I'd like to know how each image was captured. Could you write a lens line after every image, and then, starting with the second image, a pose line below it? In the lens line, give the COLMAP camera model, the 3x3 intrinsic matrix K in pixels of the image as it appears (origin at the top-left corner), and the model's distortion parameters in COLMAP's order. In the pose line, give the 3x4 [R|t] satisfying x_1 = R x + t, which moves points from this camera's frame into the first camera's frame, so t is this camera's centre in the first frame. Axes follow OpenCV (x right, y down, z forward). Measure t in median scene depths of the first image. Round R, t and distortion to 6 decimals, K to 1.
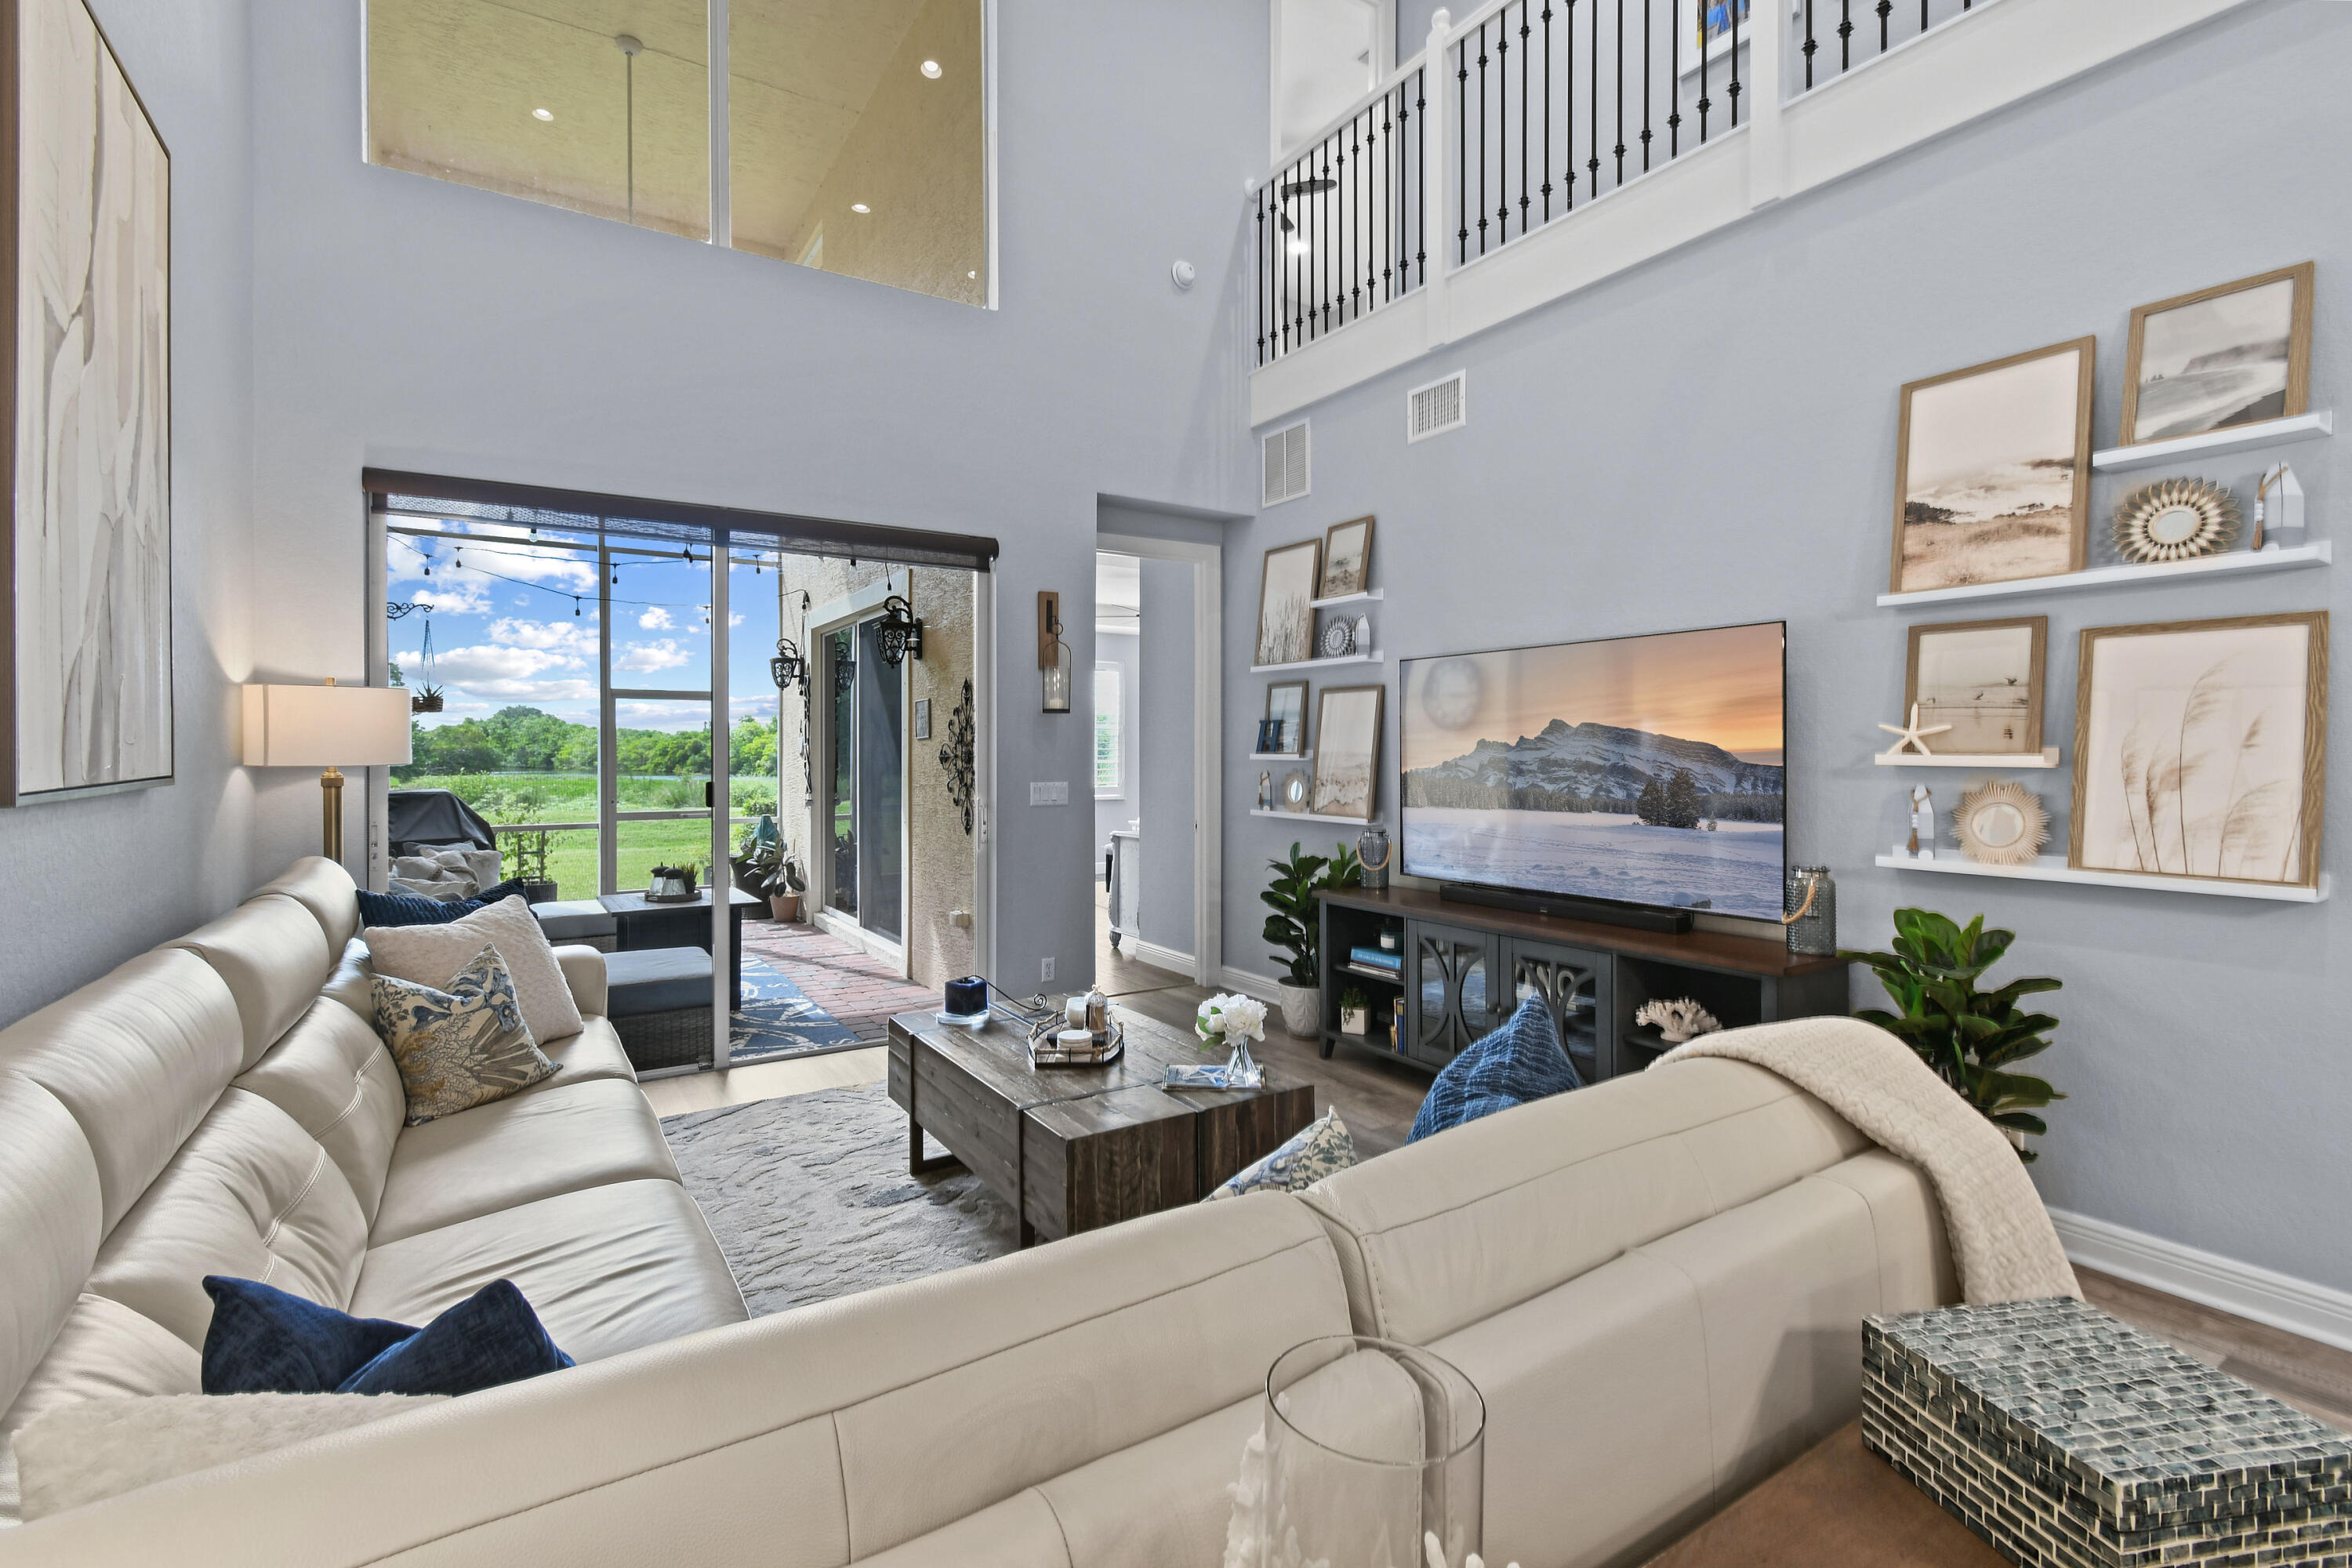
lens RADIAL K [[1053.2, 0, 1171.3], [0, 1053.2, 756.7], [0, 0, 1]] dist [0.001328, -0.000050]
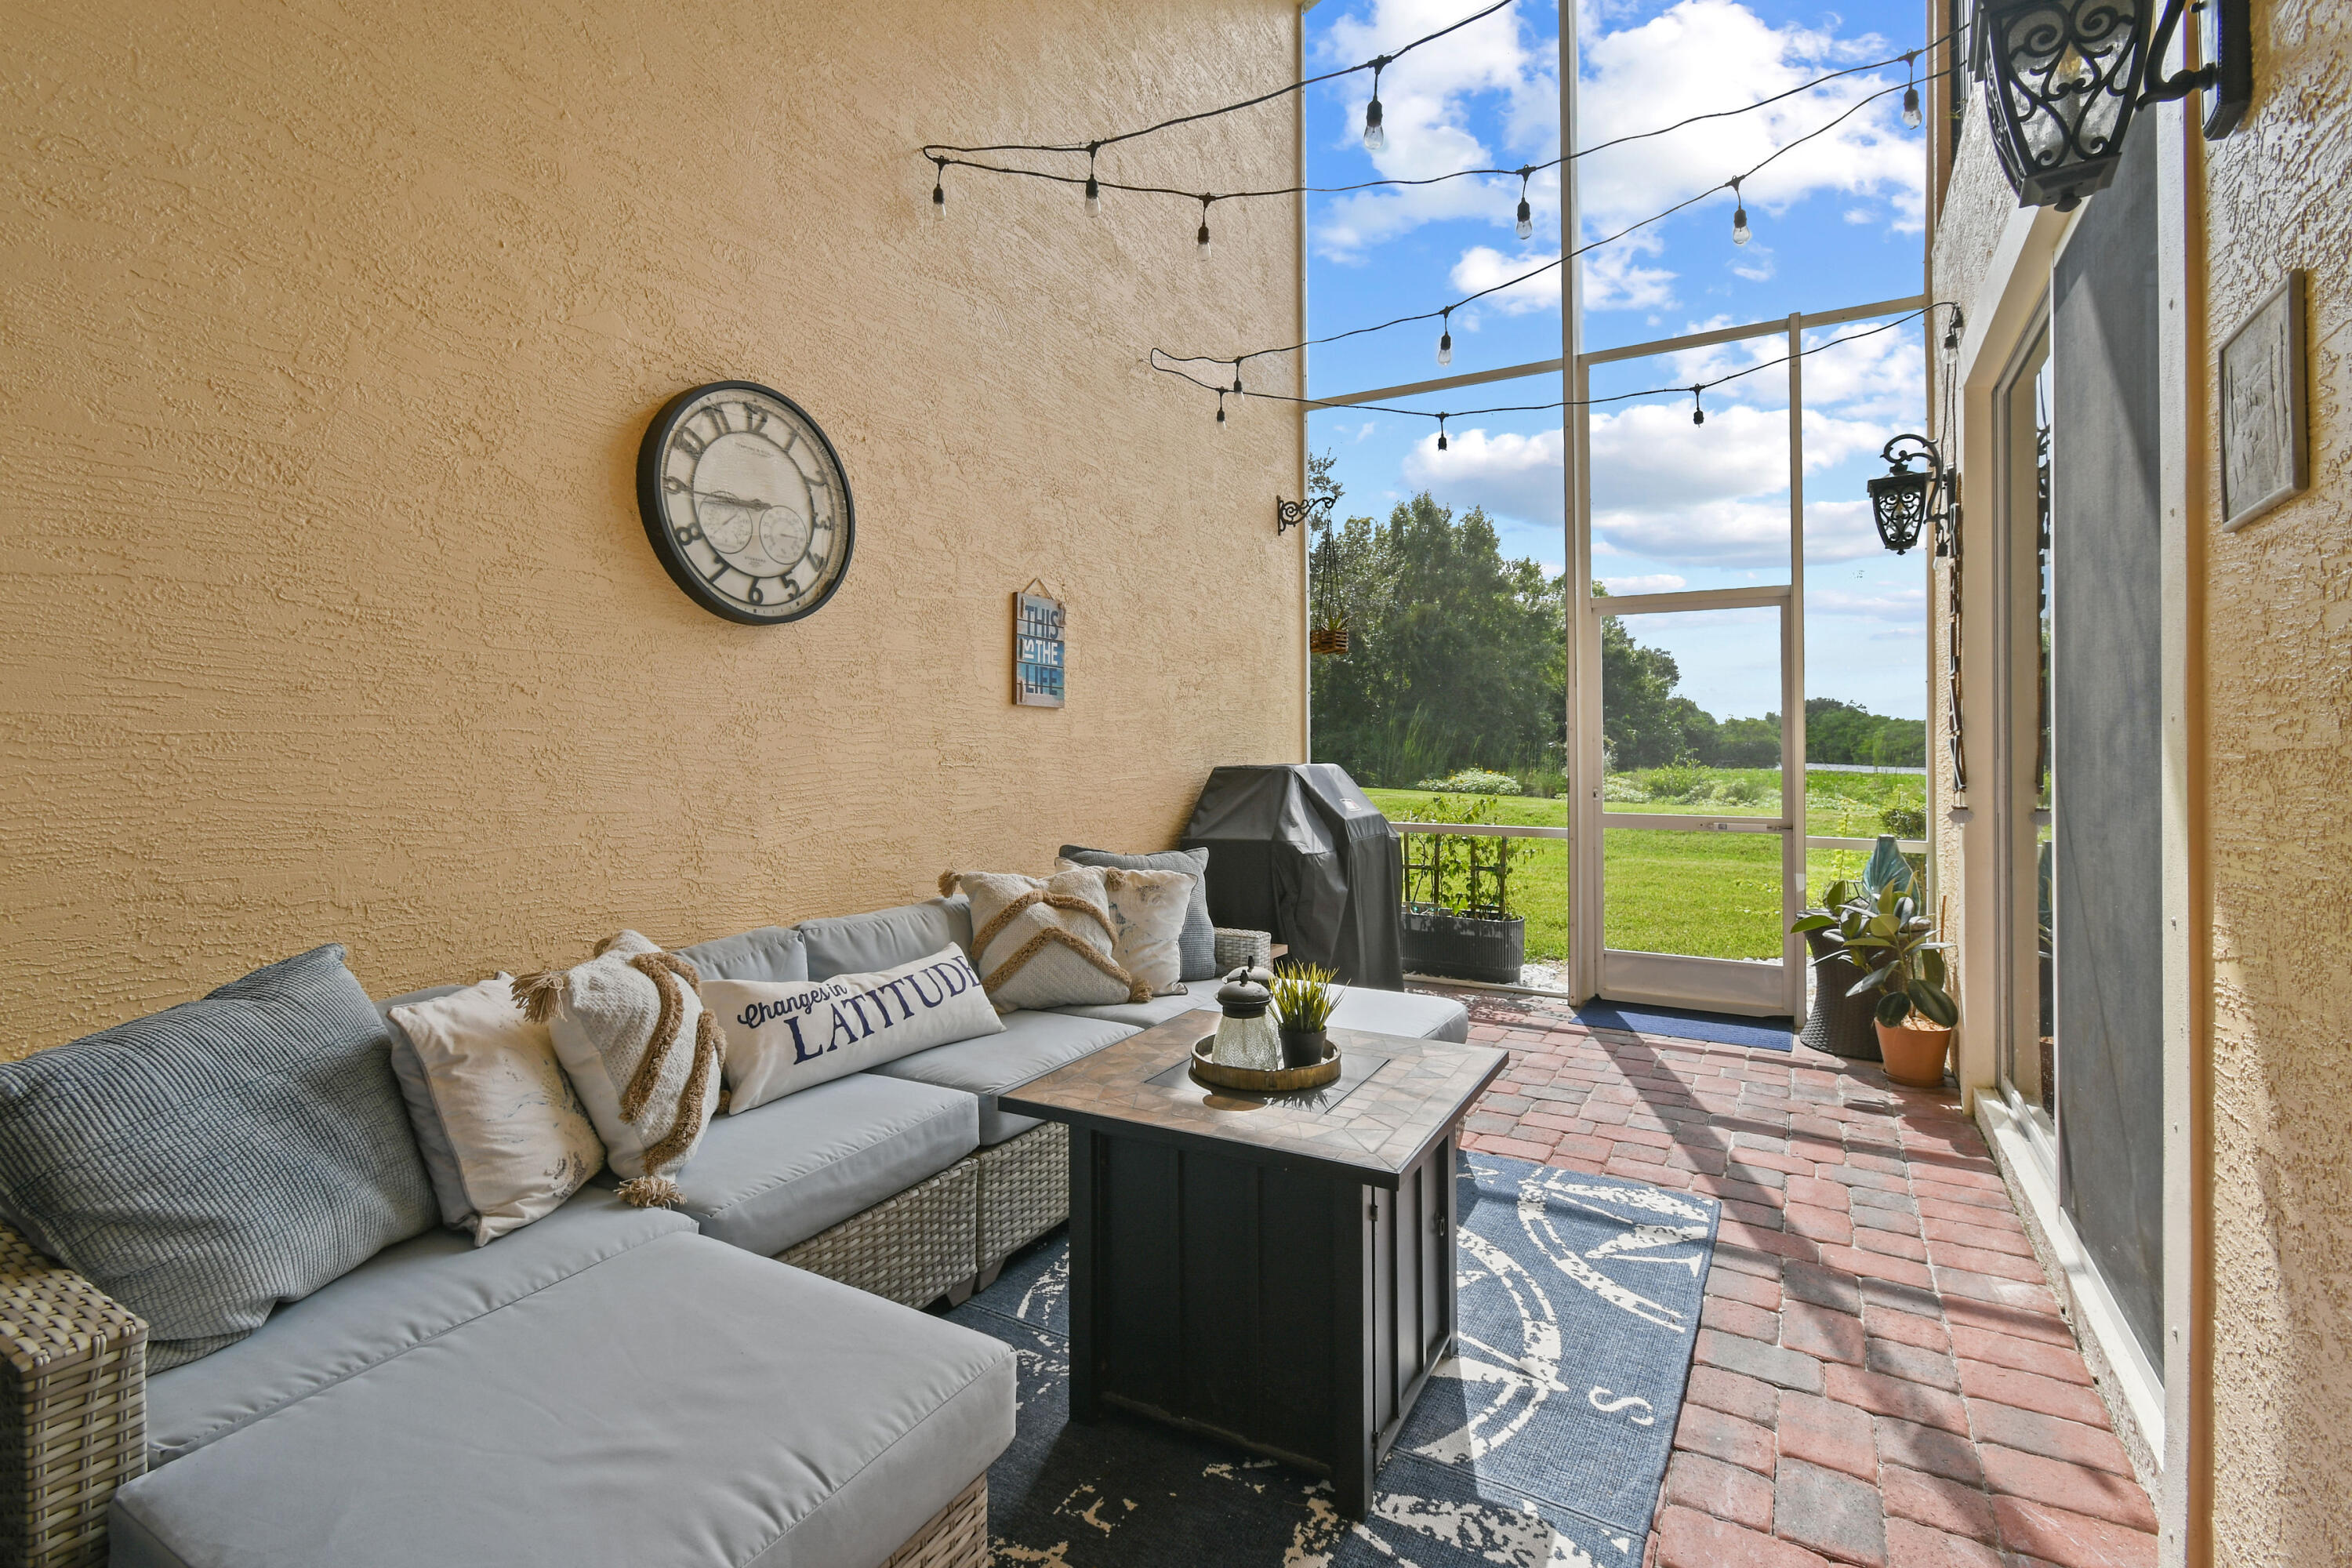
lens RADIAL K [[1073.4, 0, 1185.5], [0, 1073.4, 730.5], [0, 0, 1]] dist [0.000511, 0.000067]
pose [[0.458423, -0.015108, -0.888606, -0.151017], [-0.003552, 0.999816, -0.018831, 0.027105], [0.888727, 0.011788, 0.458285, 0.729131]]
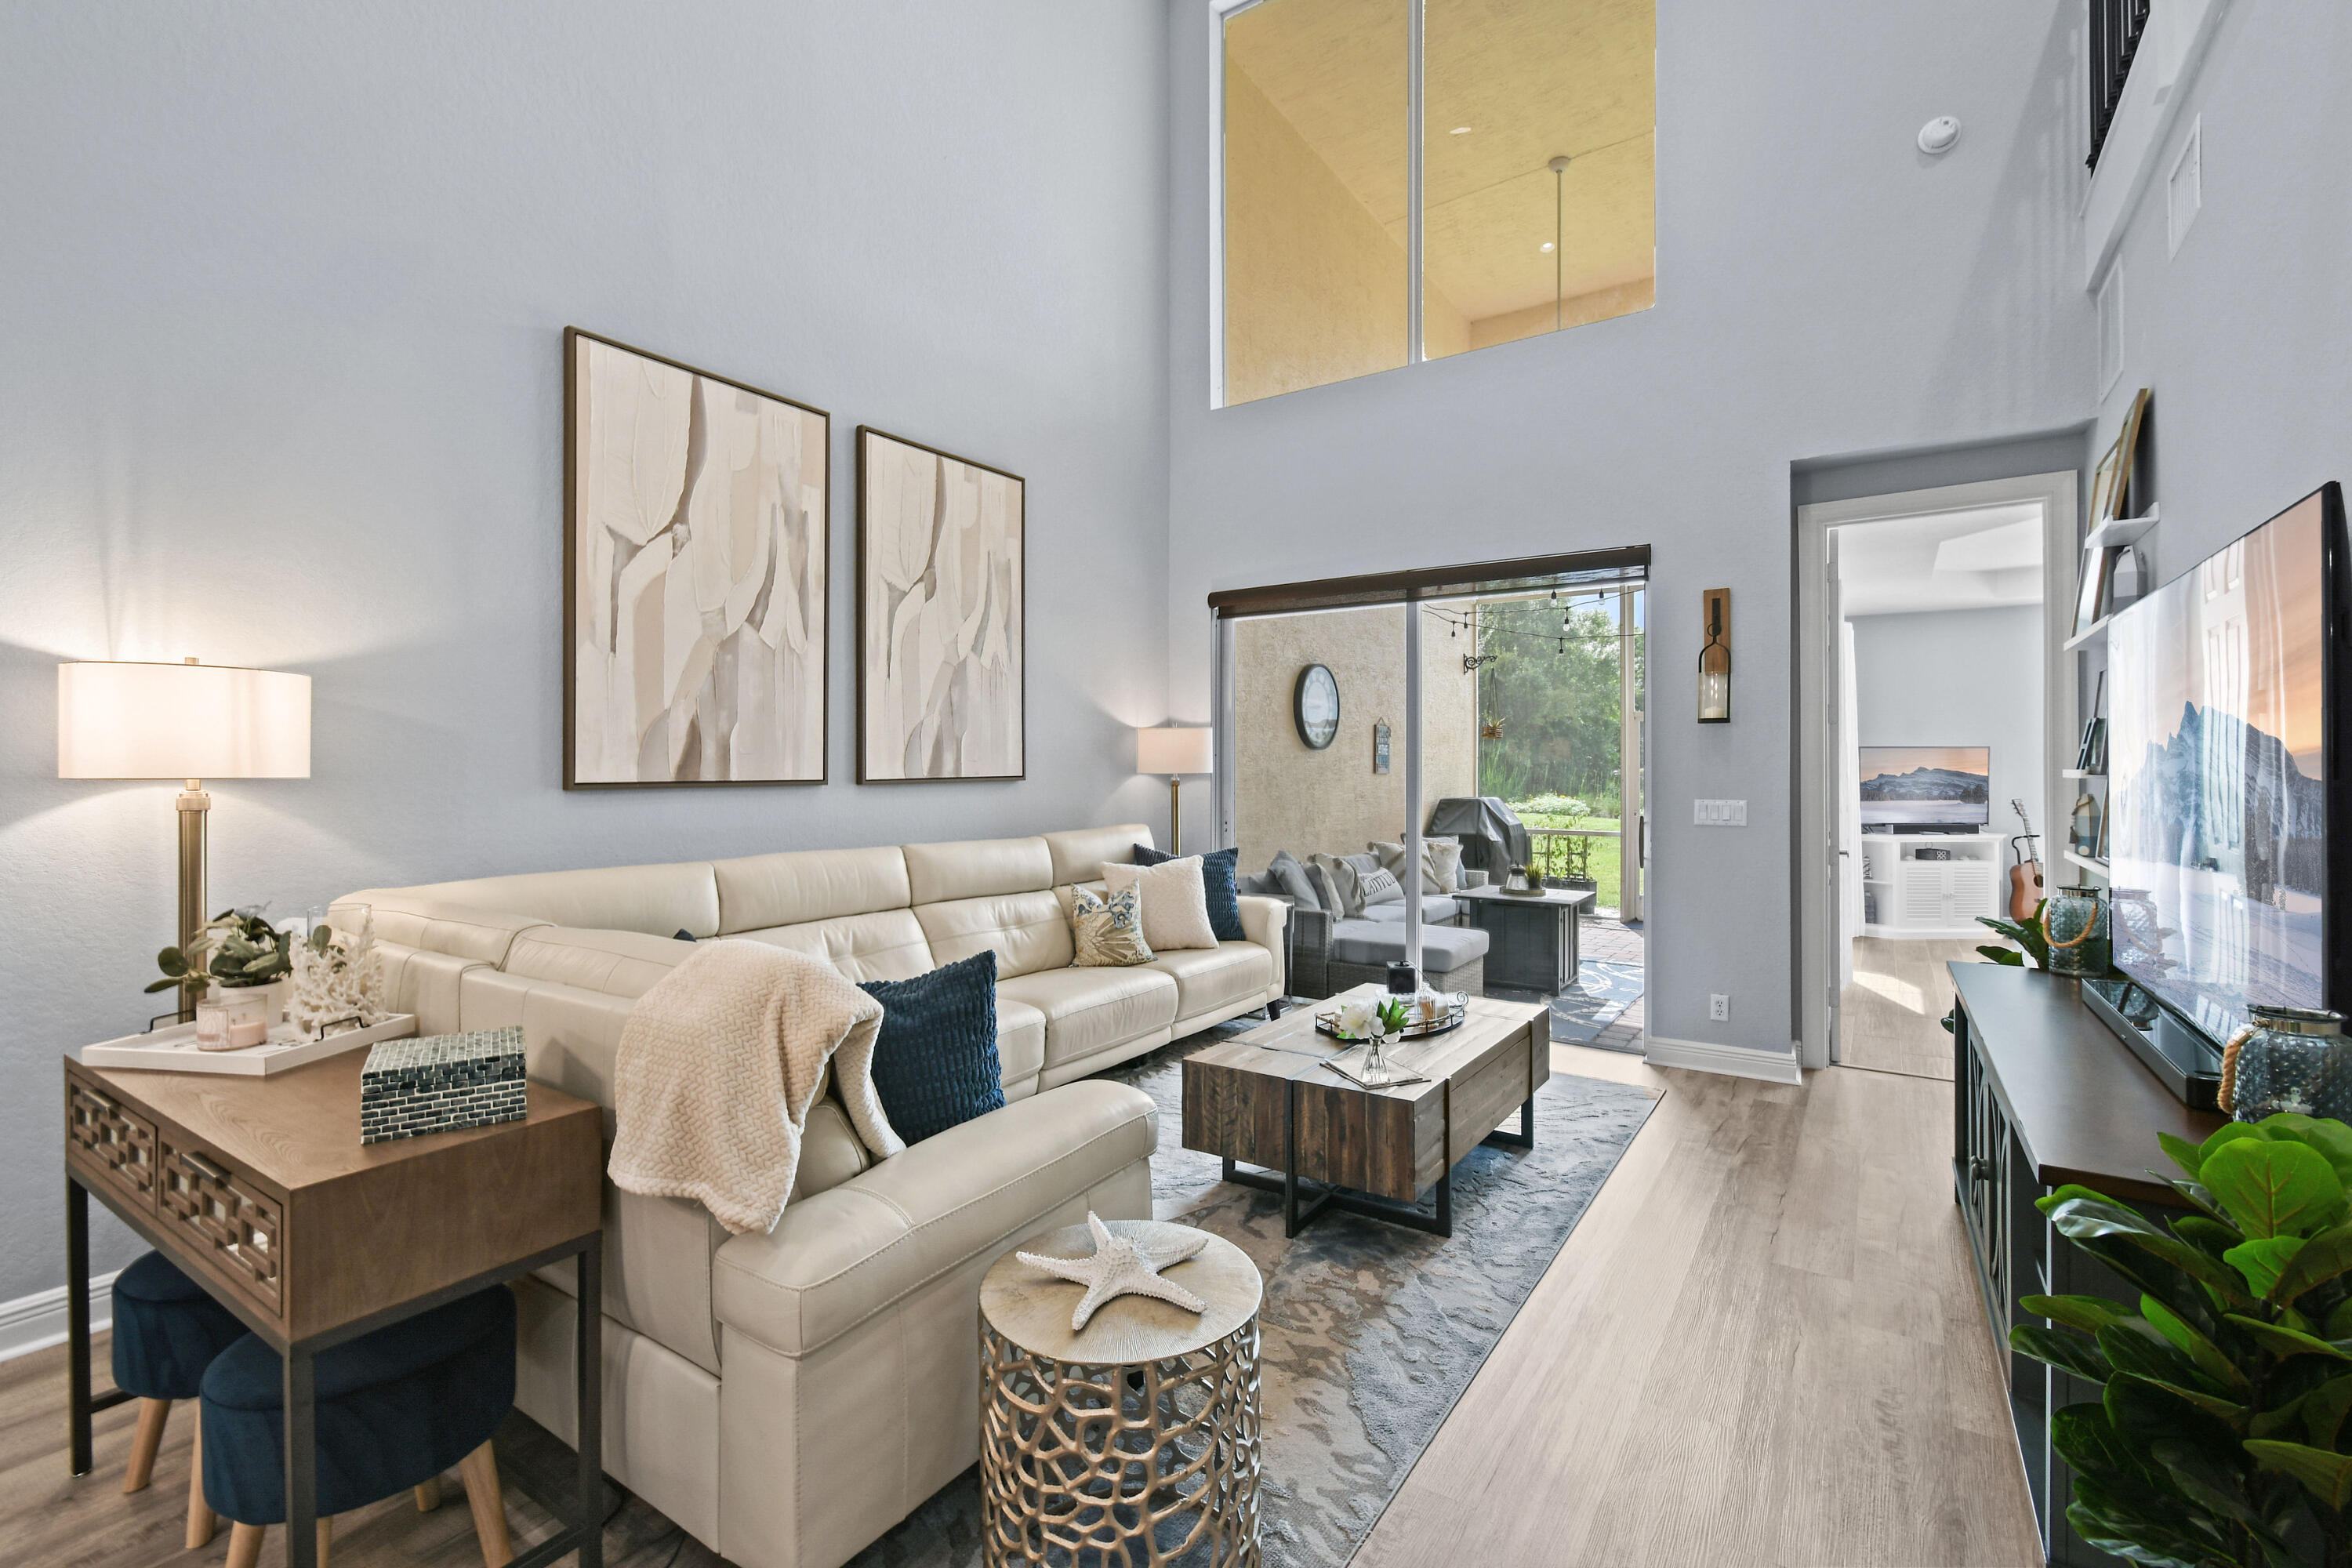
lens RADIAL K [[1037.7, 0, 1191.7], [0, 1037.7, 766.9], [0, 0, 1]] dist [-0.000151, -0.000333]
pose [[0.403756, -0.001377, -0.914865, 0.391613], [-0.006955, 0.999965, -0.004574, 0.002160], [0.914840, 0.008210, 0.403733, 0.174359]]
